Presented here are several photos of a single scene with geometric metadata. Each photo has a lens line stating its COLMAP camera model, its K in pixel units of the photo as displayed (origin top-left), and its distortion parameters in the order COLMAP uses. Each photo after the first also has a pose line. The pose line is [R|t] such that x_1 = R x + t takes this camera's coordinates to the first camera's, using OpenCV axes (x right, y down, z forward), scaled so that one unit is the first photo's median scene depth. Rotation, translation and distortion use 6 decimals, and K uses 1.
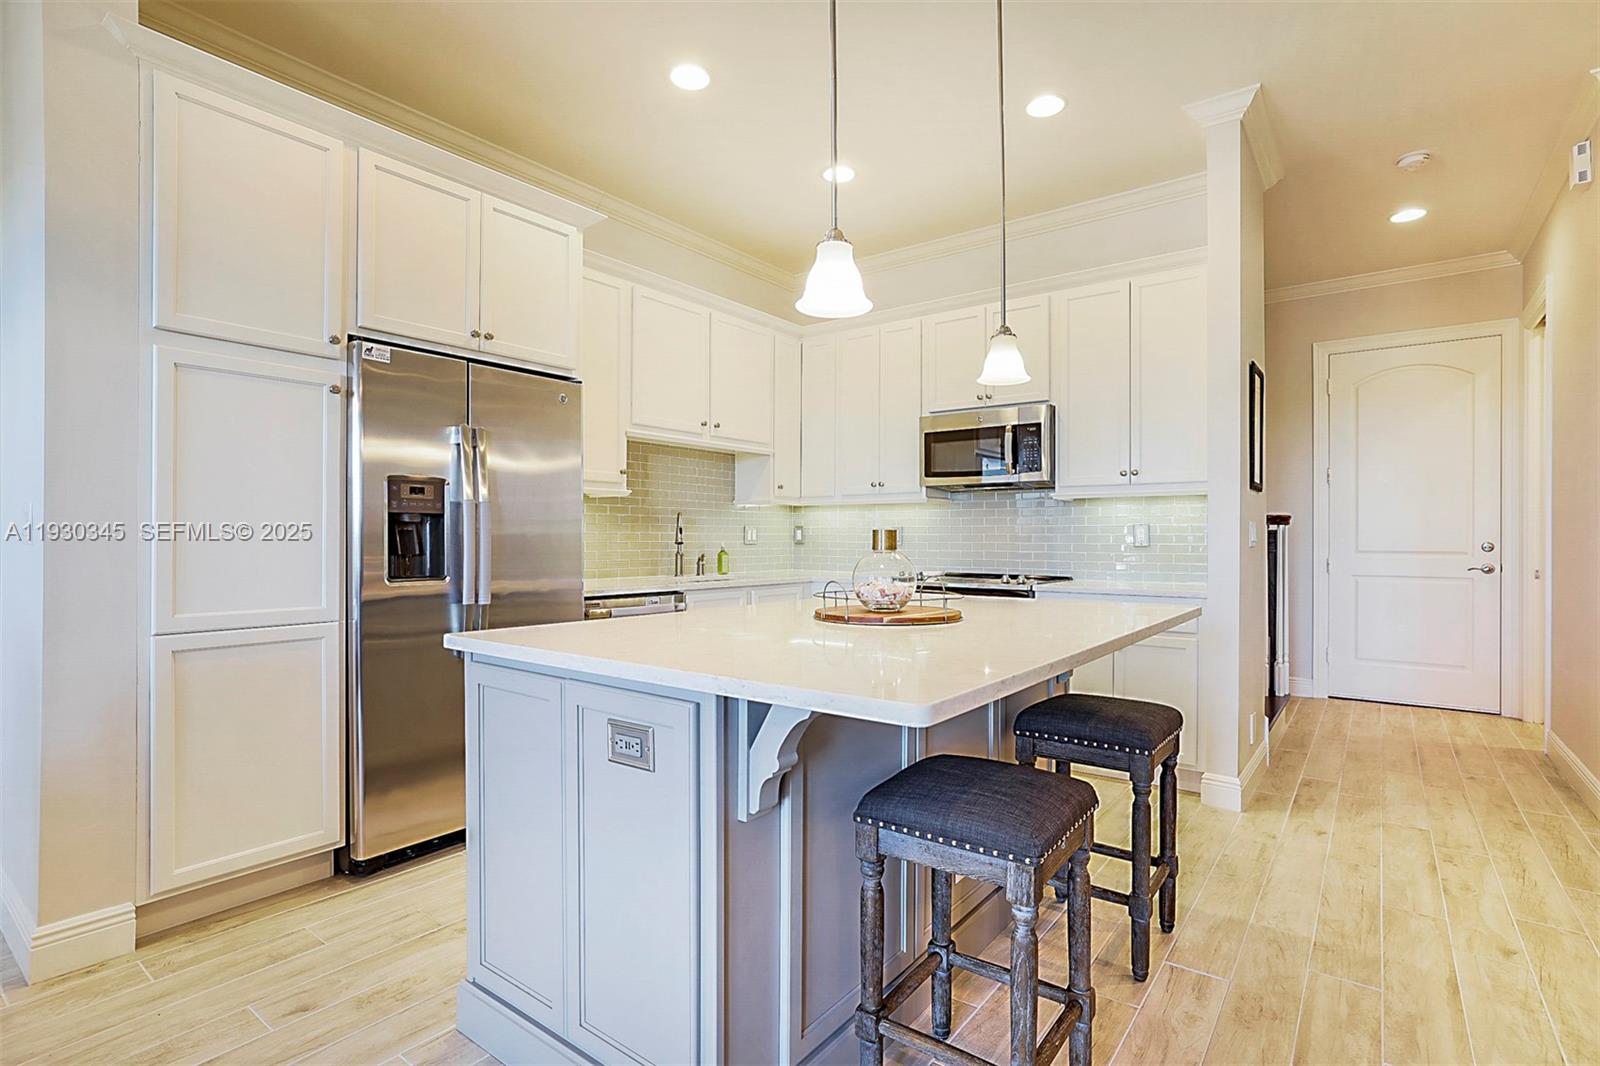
lens RADIAL K [[773.6, 0, 790.7], [0, 773.6, 539.8], [0, 0, 1]] dist [-0.036777, 0.019329]
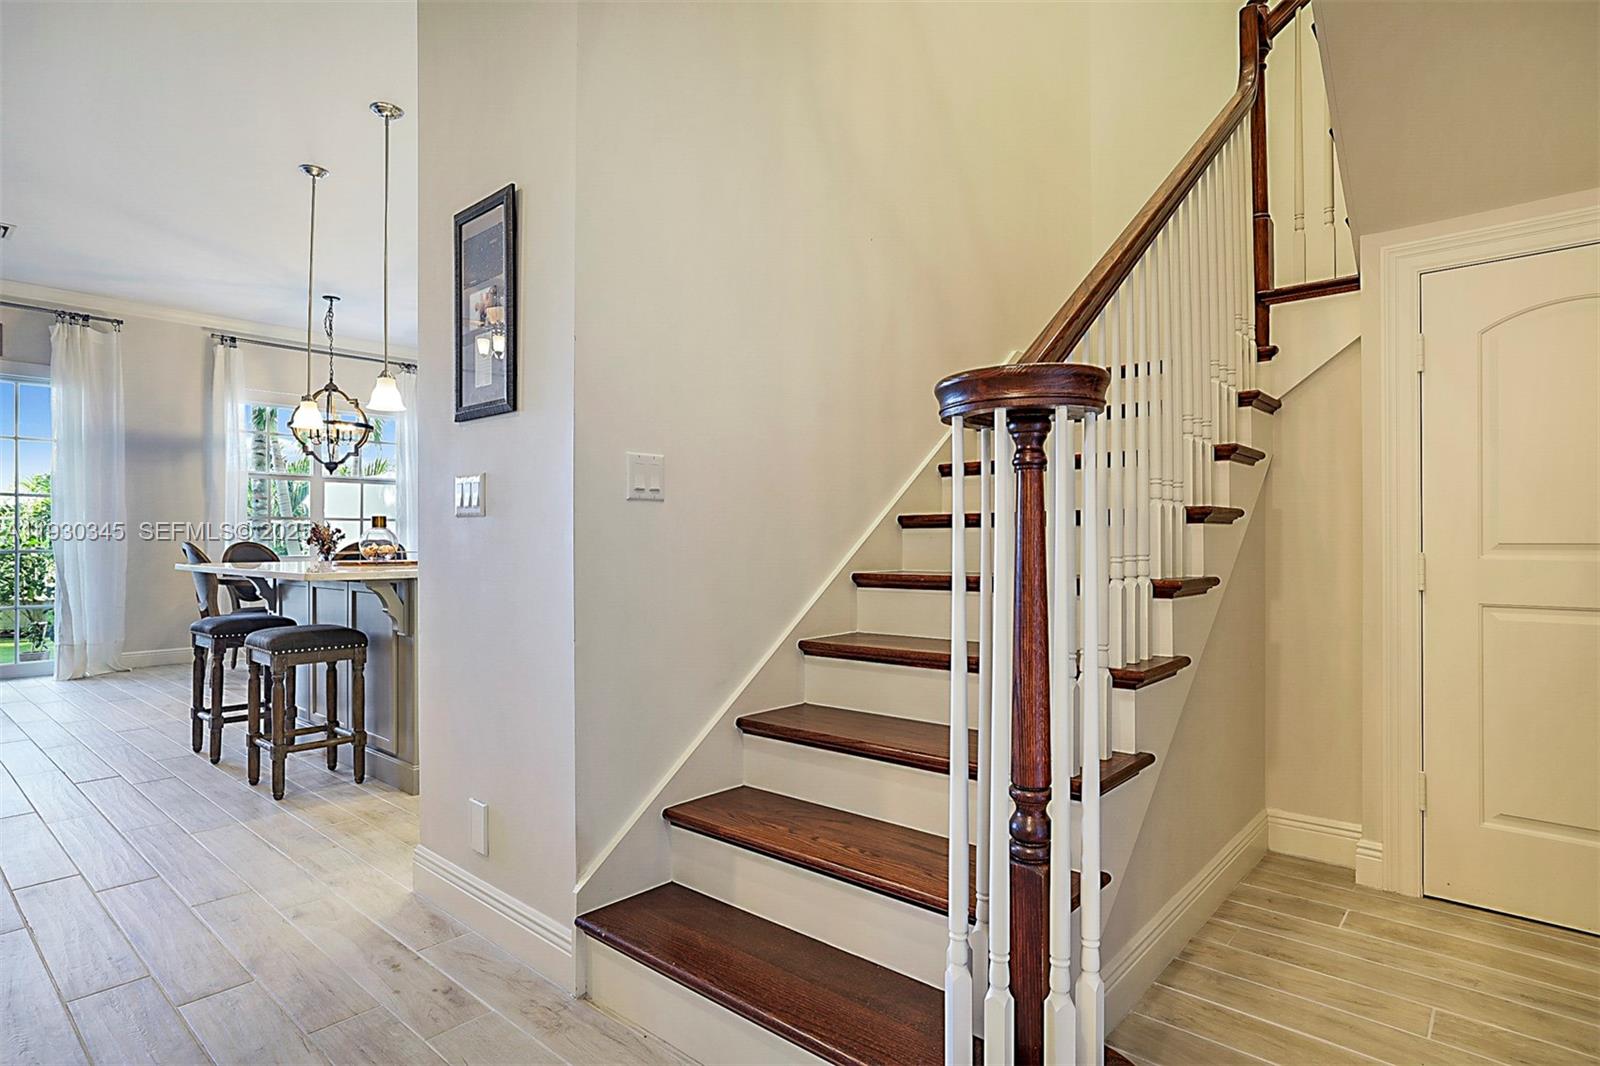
lens RADIAL K [[845.4, 0, 801.7], [0, 845.4, 532.1], [0, 0, 1]] dist [-0.003812, -0.000451]
pose [[-0.063233, -0.012315, -0.997923, 1.326110], [-0.001091, 0.999924, -0.012270, 0.031681], [0.997998, 0.000313, -0.063242, 1.380590]]
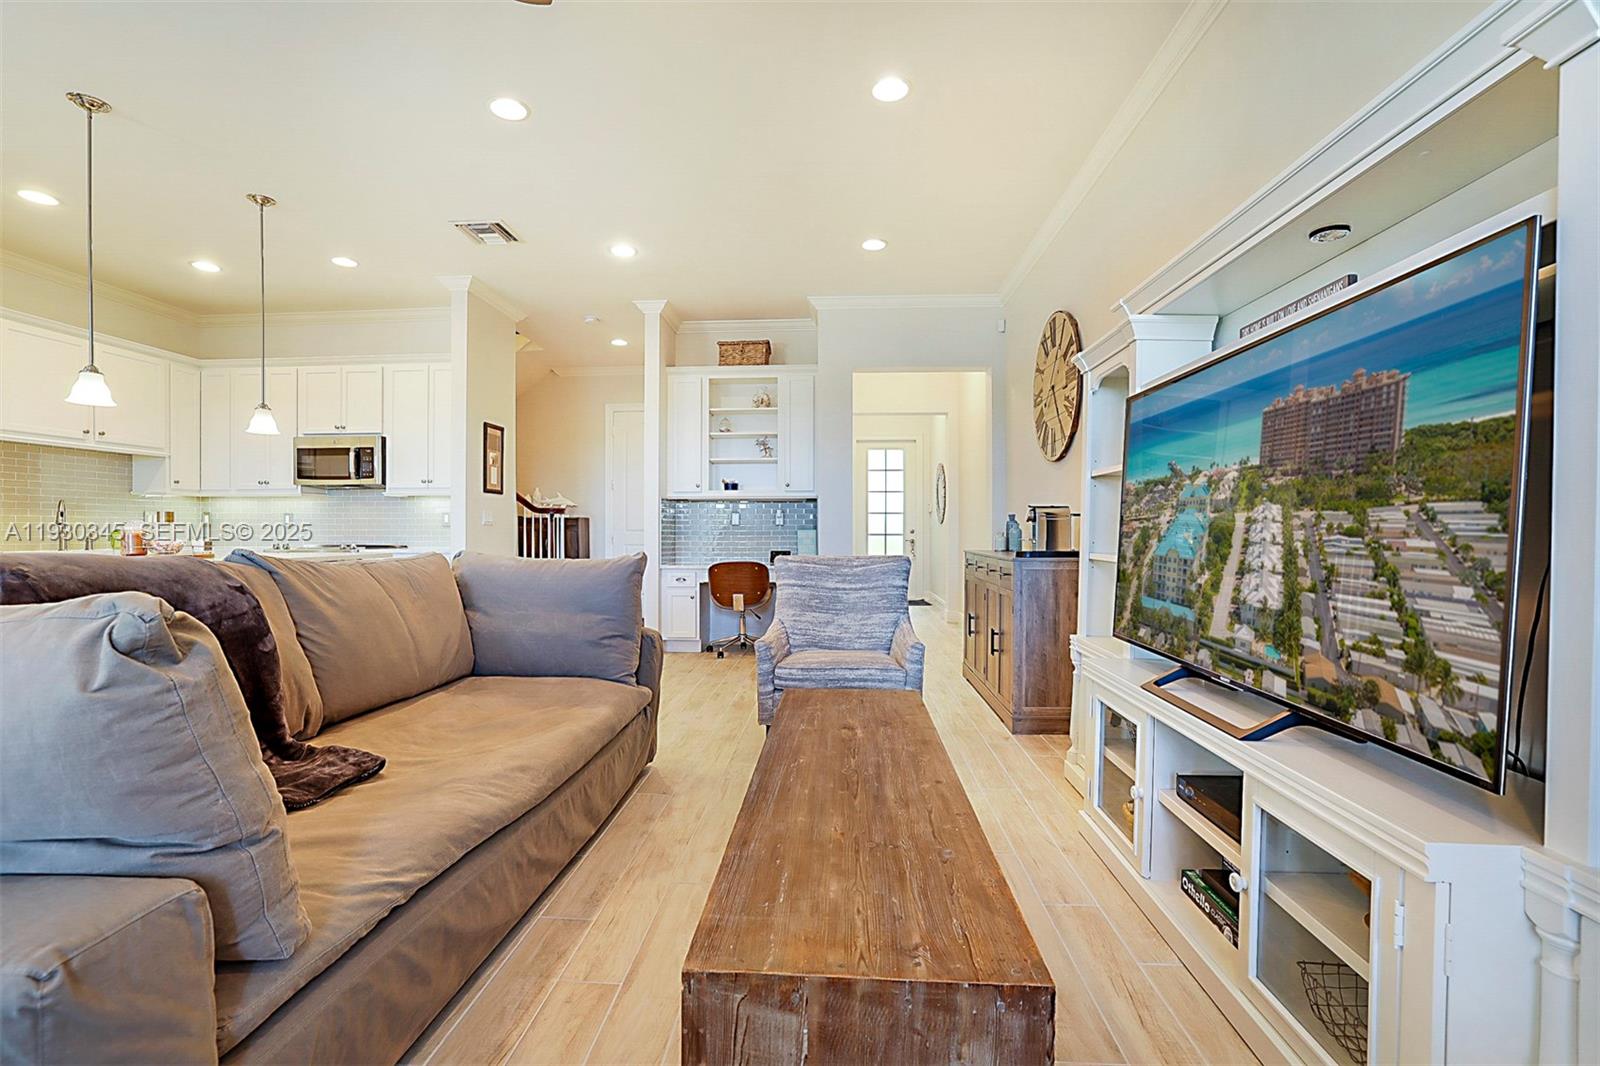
lens RADIAL K [[706.7, 0, 799.9], [0, 706.7, 527.0], [0, 0, 1]] dist [-0.054681, 0.025629]
pose [[0.828909, -0.002365, 0.559379, 0.311759], [0.004470, 0.999987, -0.002396, 0.022670], [-0.559366, 0.004487, 0.828909, -0.820244]]
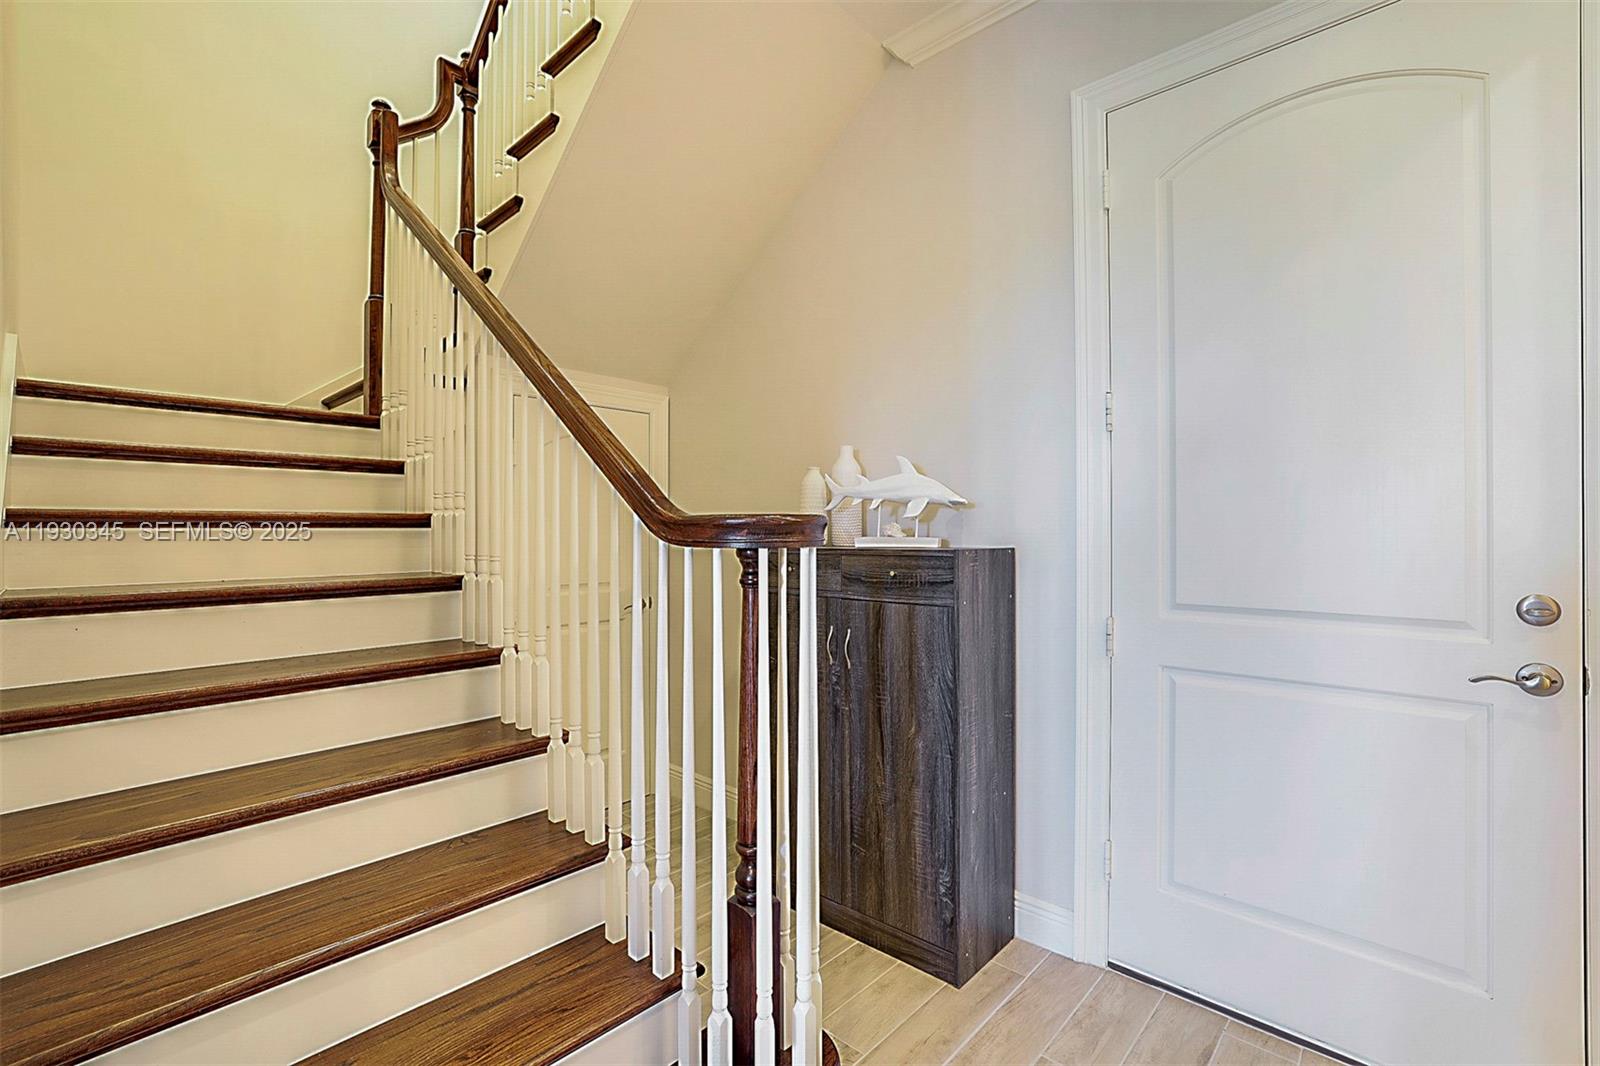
lens RADIAL K [[697.4, 0, 800.0], [0, 697.4, 533.0], [0, 0, 1]] dist [-0.042759, 0.016038]
pose [[0.995000, -0.006886, -0.099639, 0.974080], [0.006426, 0.999967, -0.004942, -0.034508], [0.099670, 0.004277, 0.995011, 1.048757]]
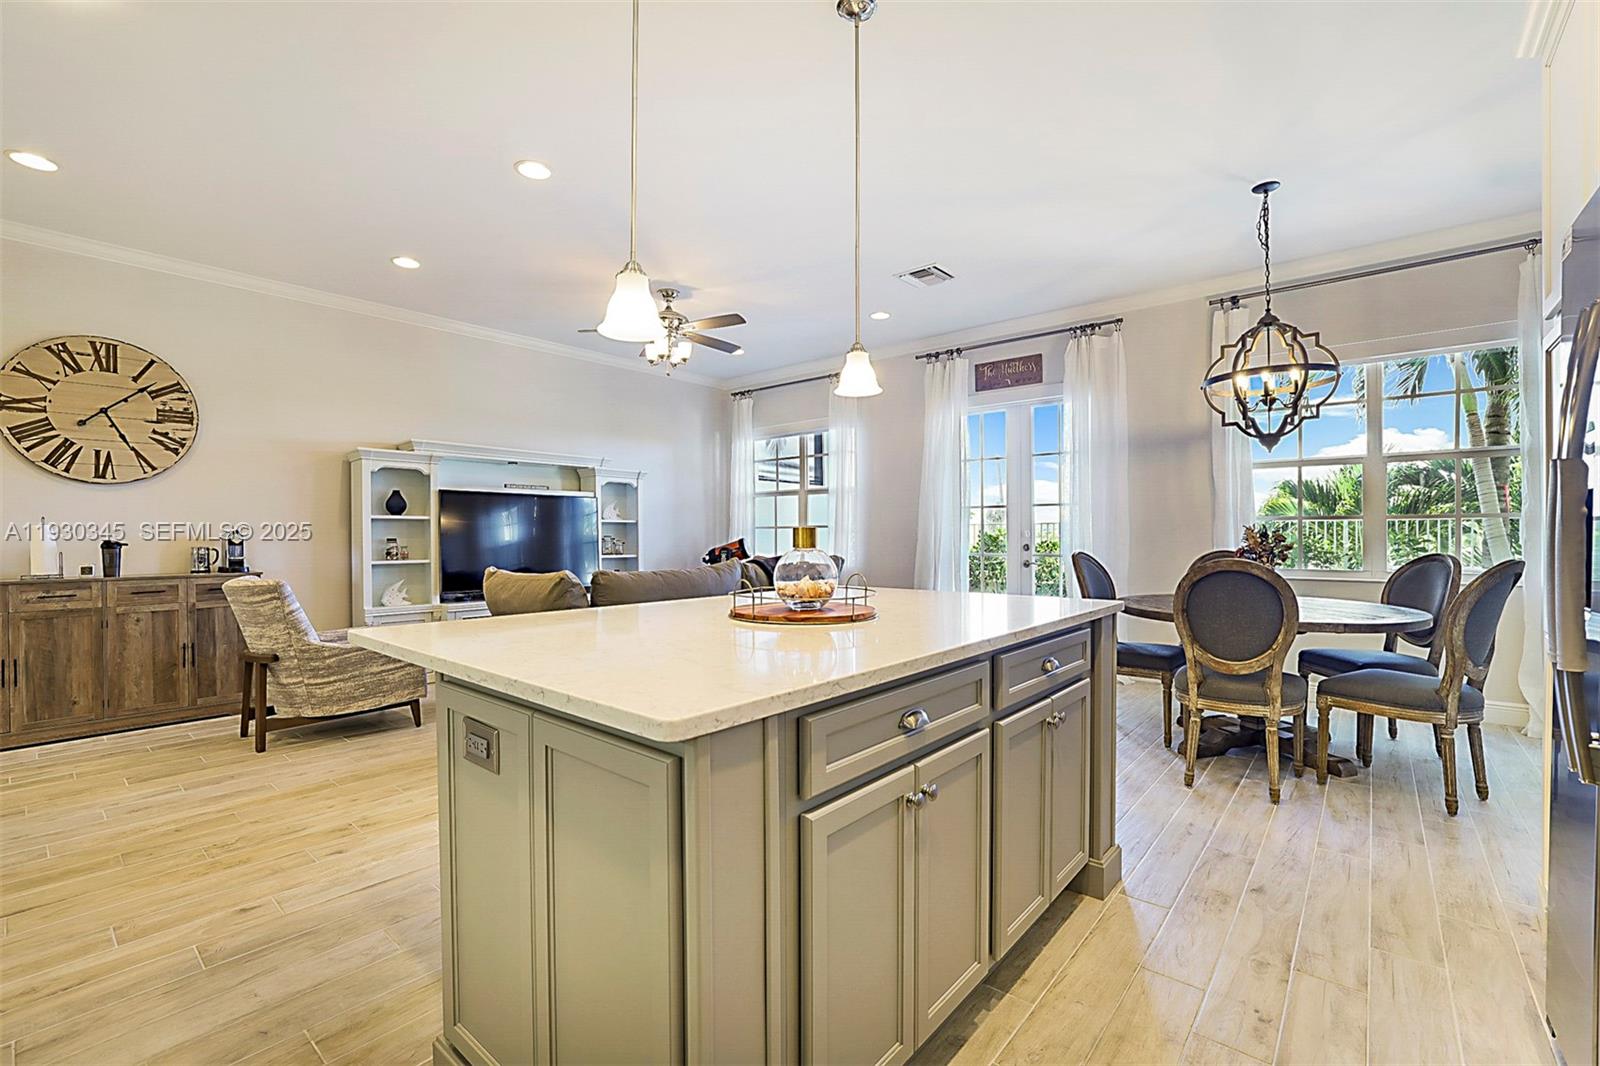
lens RADIAL K [[697.4, 0, 800.0], [0, 697.4, 533.0], [0, 0, 1]] dist [-0.042759, 0.016038]
pose [[-0.998641, 0.002941, 0.052035, 0.052389], [0.002780, 0.999991, -0.003163, -0.001648], [-0.052044, -0.003014, -0.998640, 1.251605]]
